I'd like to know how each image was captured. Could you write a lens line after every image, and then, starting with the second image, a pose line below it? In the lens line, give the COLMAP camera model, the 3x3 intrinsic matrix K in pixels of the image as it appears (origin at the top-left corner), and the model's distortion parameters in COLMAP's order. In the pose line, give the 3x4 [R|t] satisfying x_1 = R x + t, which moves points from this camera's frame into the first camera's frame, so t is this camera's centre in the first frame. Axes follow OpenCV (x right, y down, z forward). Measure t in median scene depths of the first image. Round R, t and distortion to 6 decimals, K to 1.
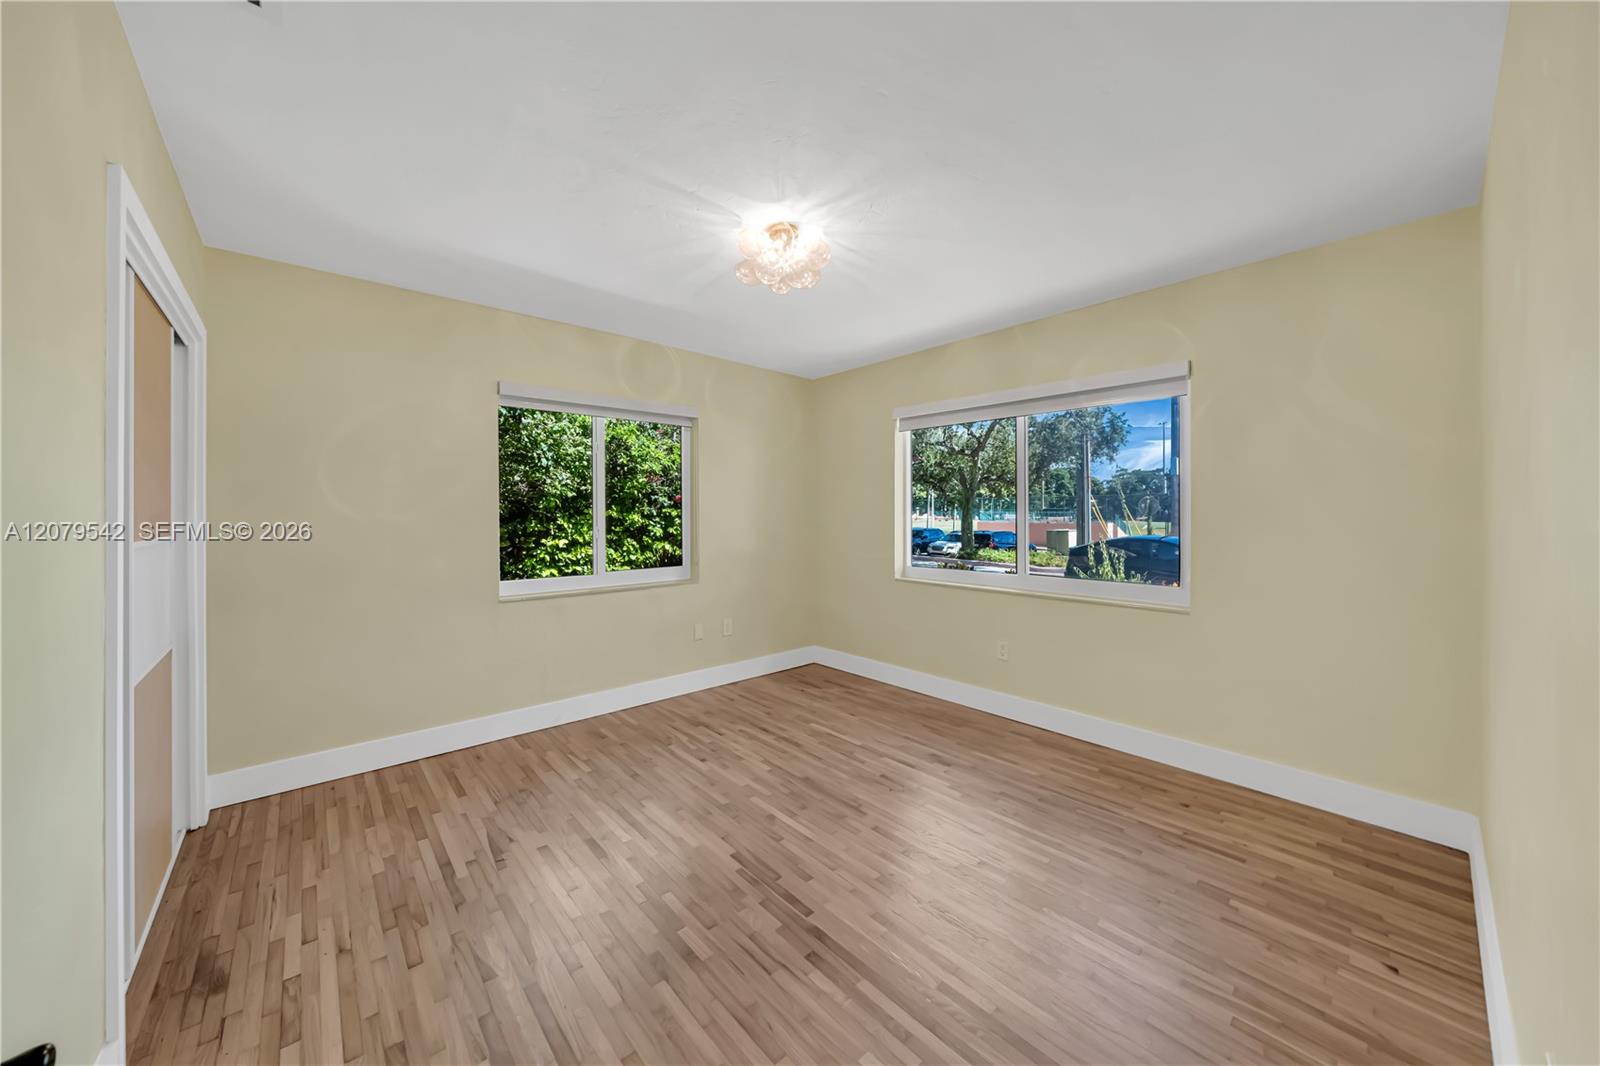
lens RADIAL K [[550.5, 0, 794.2], [0, 550.5, 533.5], [0, 0, 1]] dist [-0.005328, 0.000322]
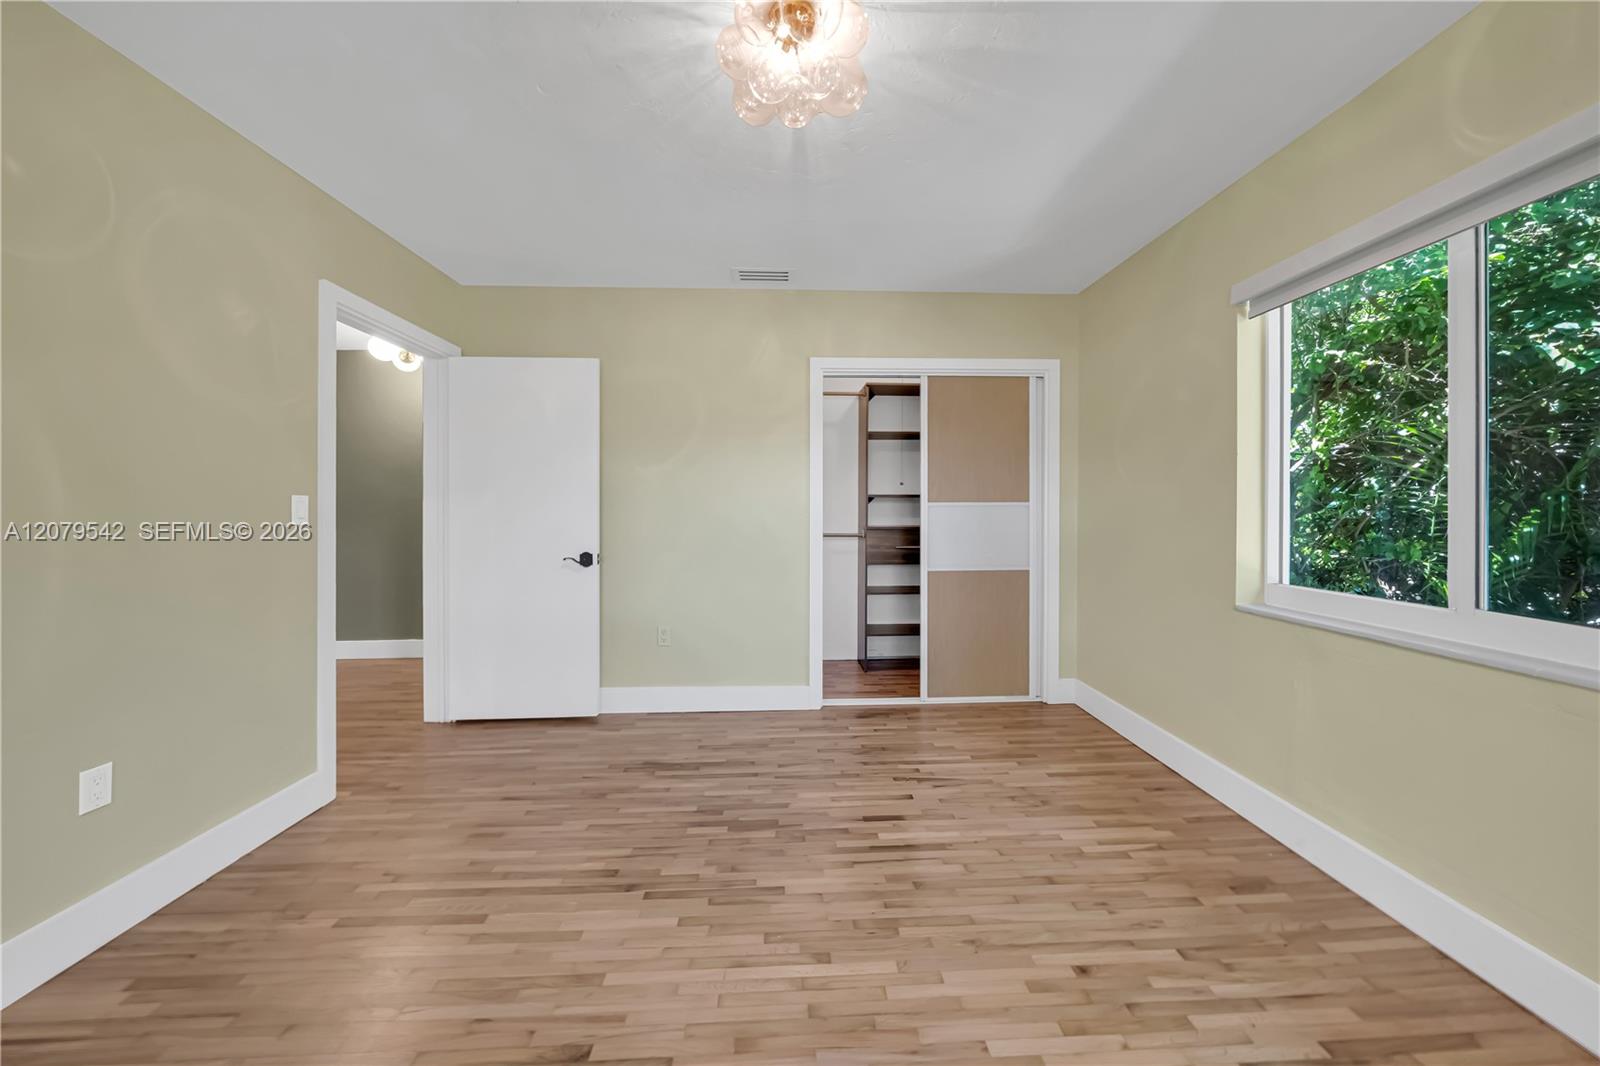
lens RADIAL K [[550.5, 0, 798.0], [0, 550.5, 509.7], [0, 0, 1]] dist [-0.005328, 0.000322]
pose [[-0.630273, 0.007644, -0.776336, 0.450165], [-0.023838, 0.999290, 0.029192, -0.003419], [0.776008, 0.036905, -0.629643, 1.351233]]
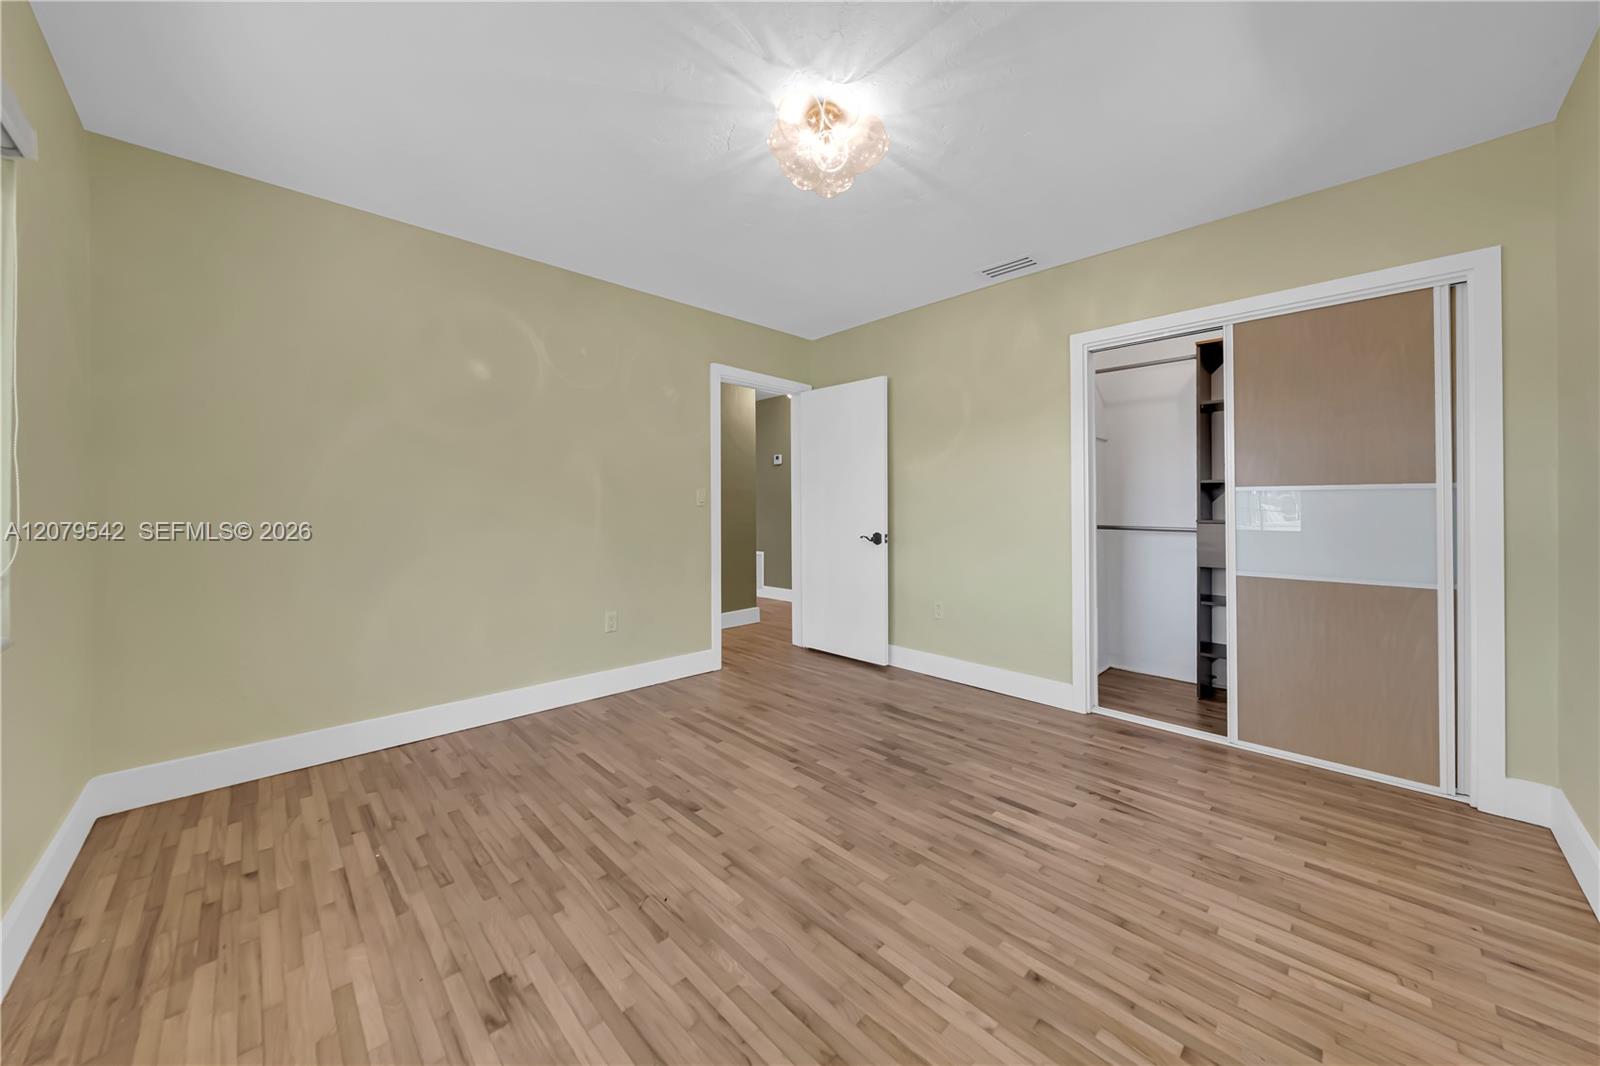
lens RADIAL K [[550.5, 0, 810.4], [0, 550.5, 507.7], [0, 0, 1]] dist [-0.005328, 0.000322]
pose [[-0.997905, 0.002069, -0.064669, 0.059538], [-0.000458, 0.999238, 0.039040, 0.009812], [0.064701, 0.038987, -0.997143, 1.754575]]
